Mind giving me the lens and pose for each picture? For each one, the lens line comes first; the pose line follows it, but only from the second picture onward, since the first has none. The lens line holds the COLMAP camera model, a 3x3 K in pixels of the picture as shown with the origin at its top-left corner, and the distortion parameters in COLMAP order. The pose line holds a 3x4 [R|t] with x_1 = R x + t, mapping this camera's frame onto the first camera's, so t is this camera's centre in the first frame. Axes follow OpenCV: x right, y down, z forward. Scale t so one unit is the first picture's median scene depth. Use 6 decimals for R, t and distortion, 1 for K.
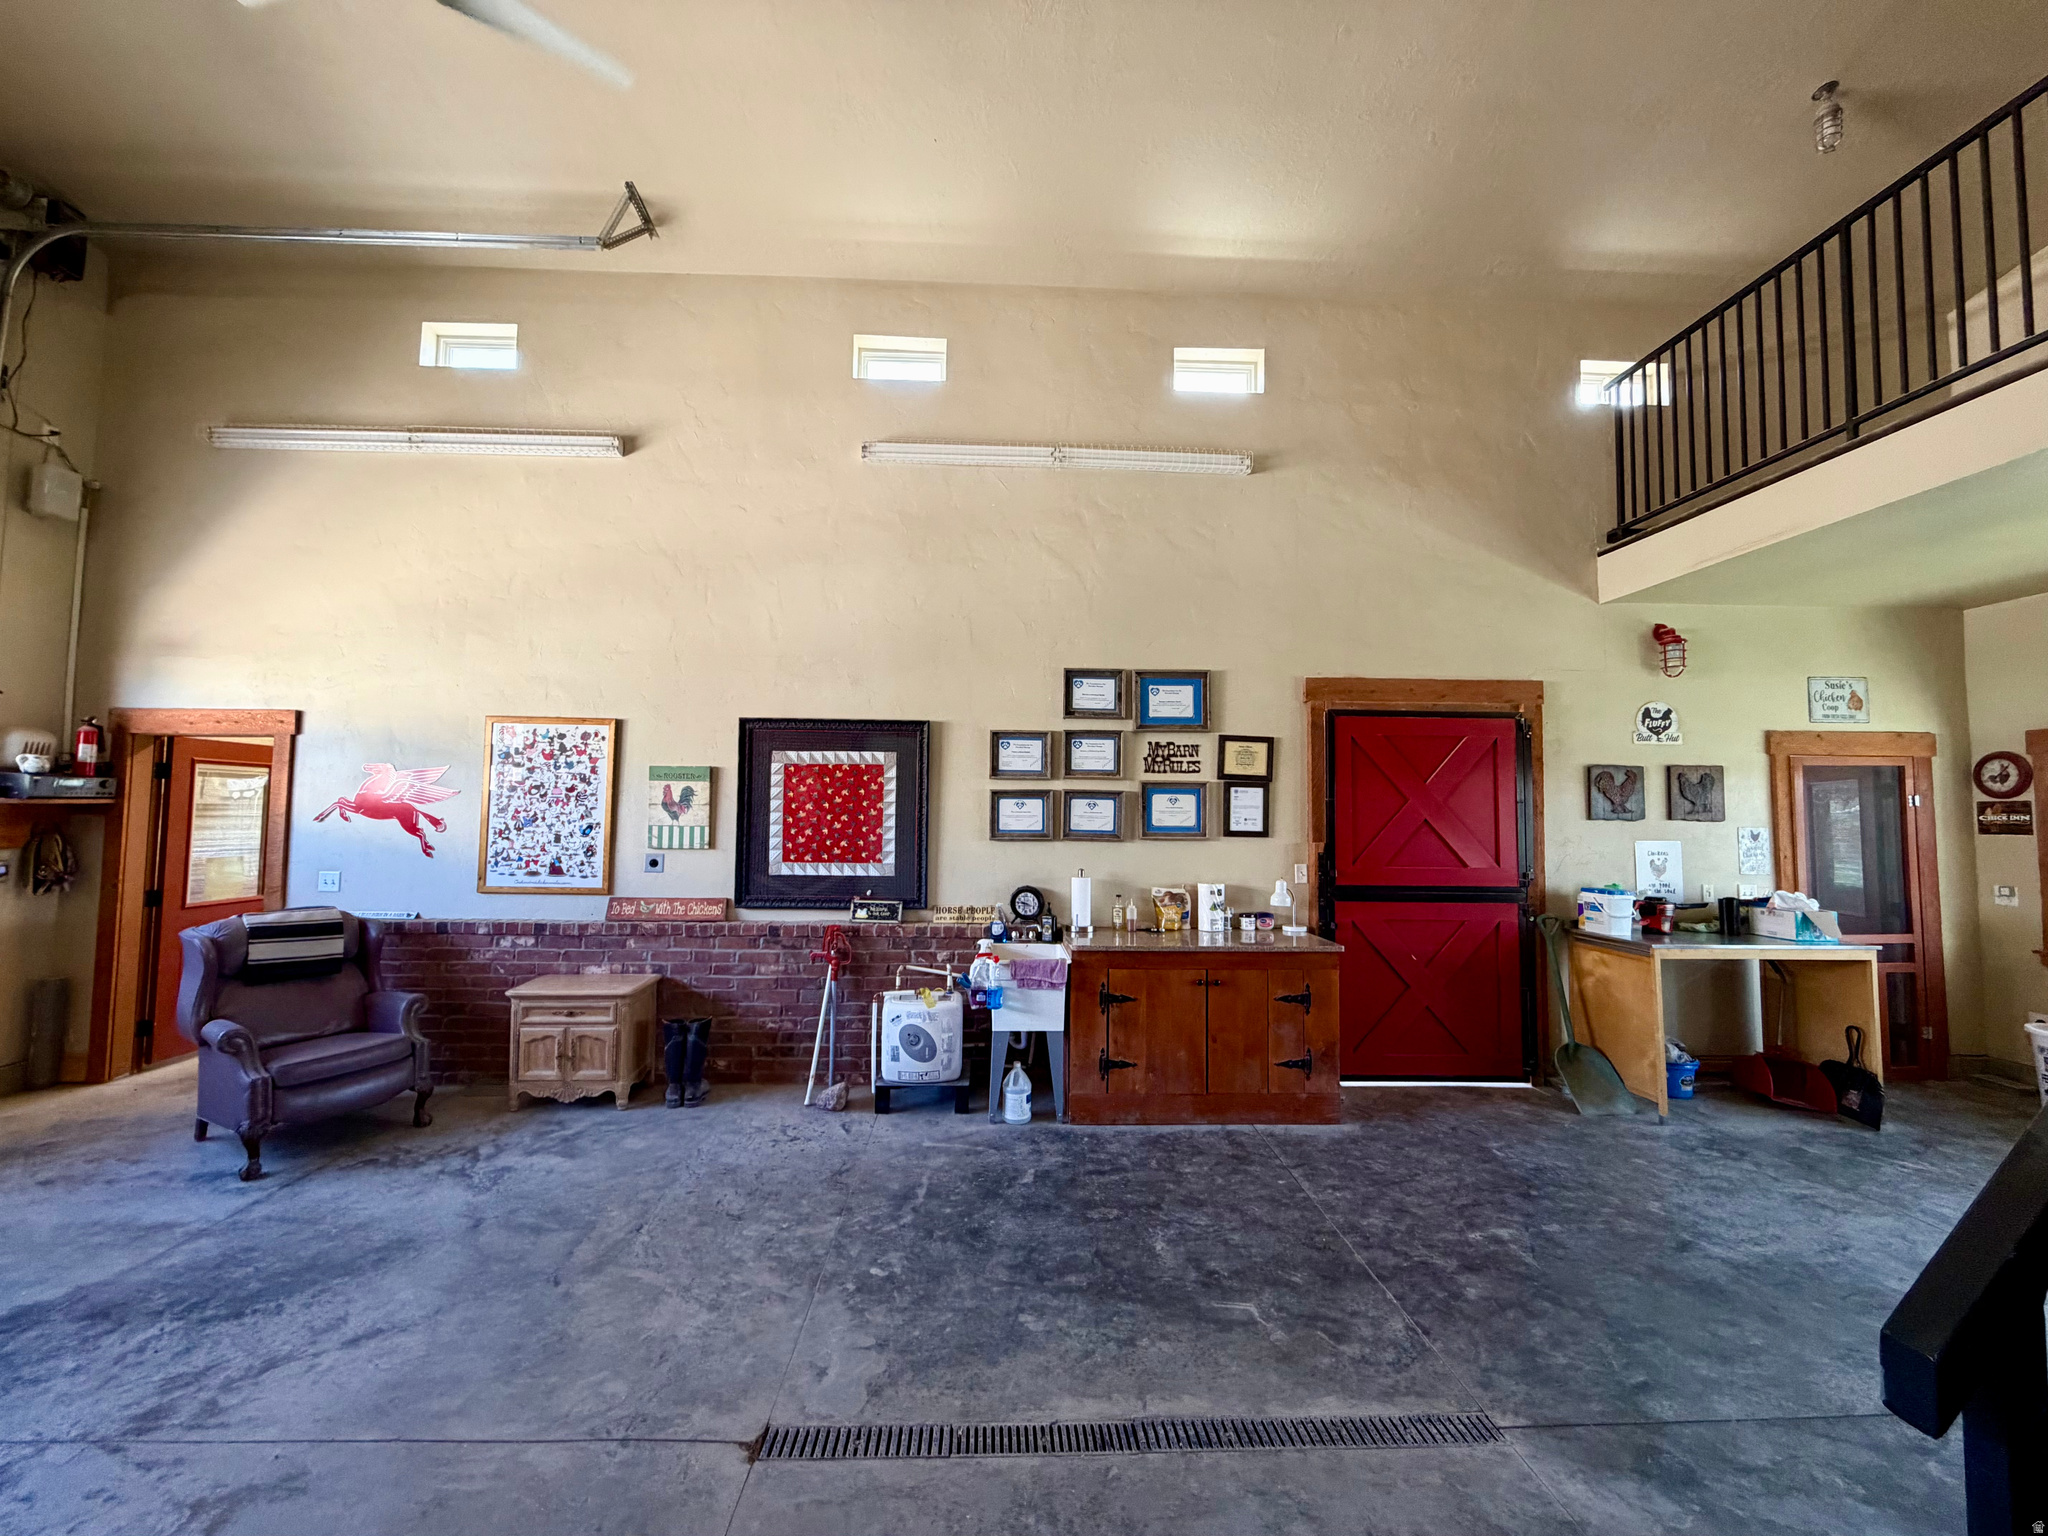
lens RADIAL K [[836.1, 0, 1029.7], [0, 836.1, 776.8], [0, 0, 1]] dist [0.003696, -0.000025]
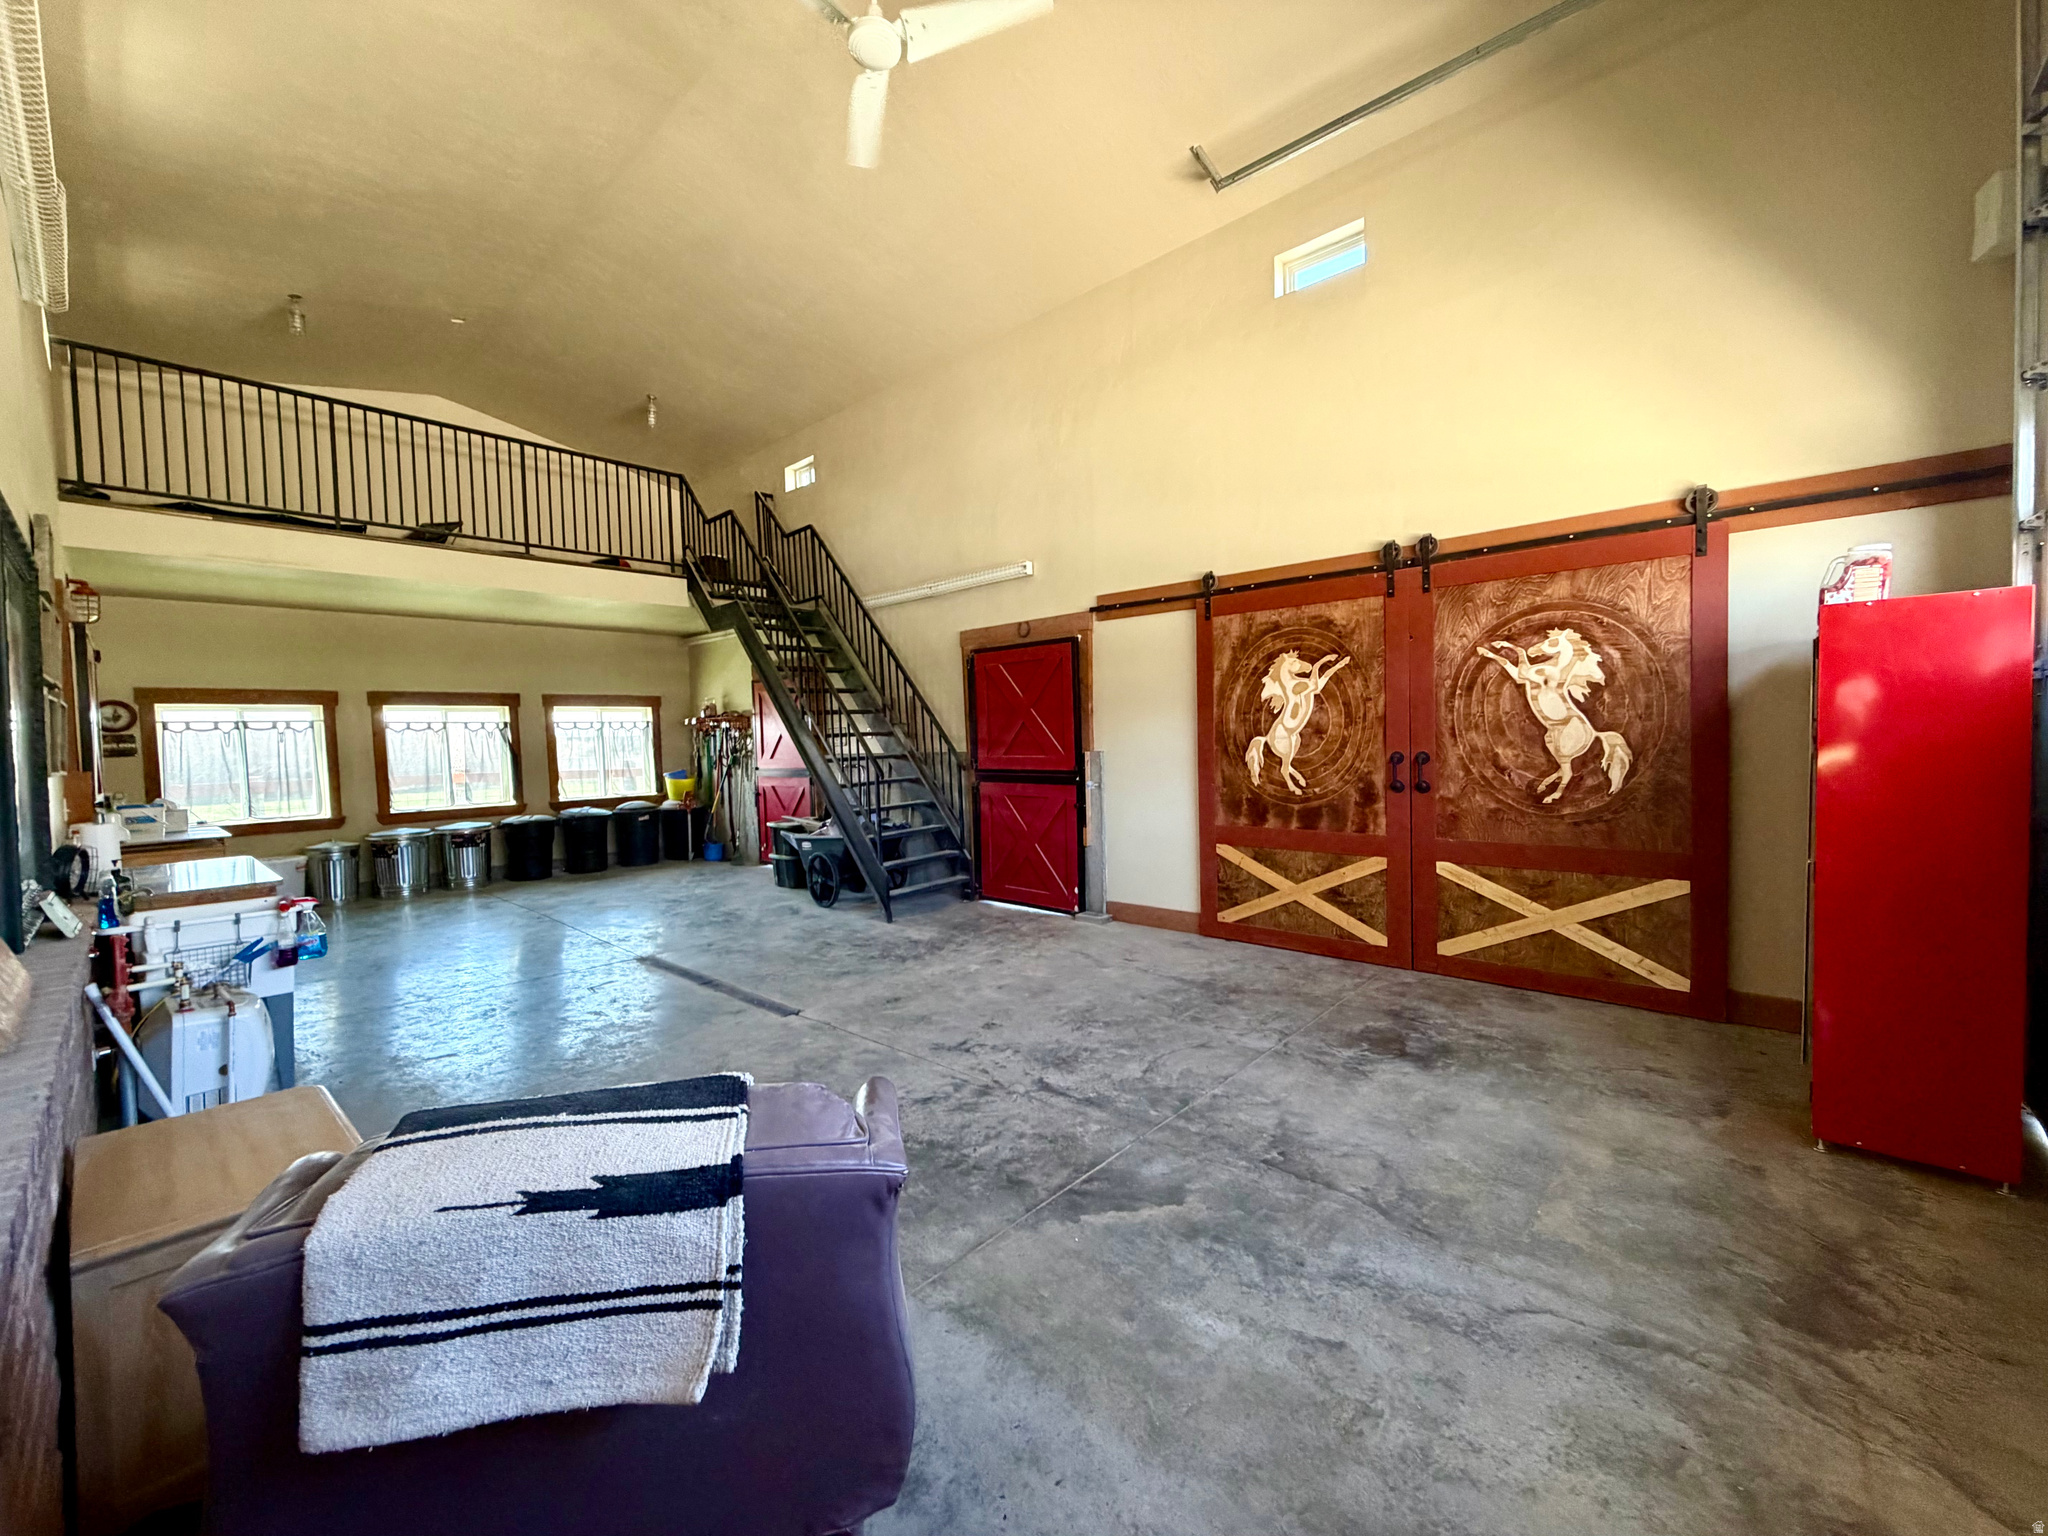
lens RADIAL K [[836.1, 0, 1017.8], [0, 836.1, 769.4], [0, 0, 1]] dist [0.003696, -0.000025]
pose [[-0.716754, -0.012273, 0.697218, -1.011022], [-0.014578, 0.999890, 0.002615, 0.063930], [-0.697174, -0.008289, -0.716854, 0.967067]]
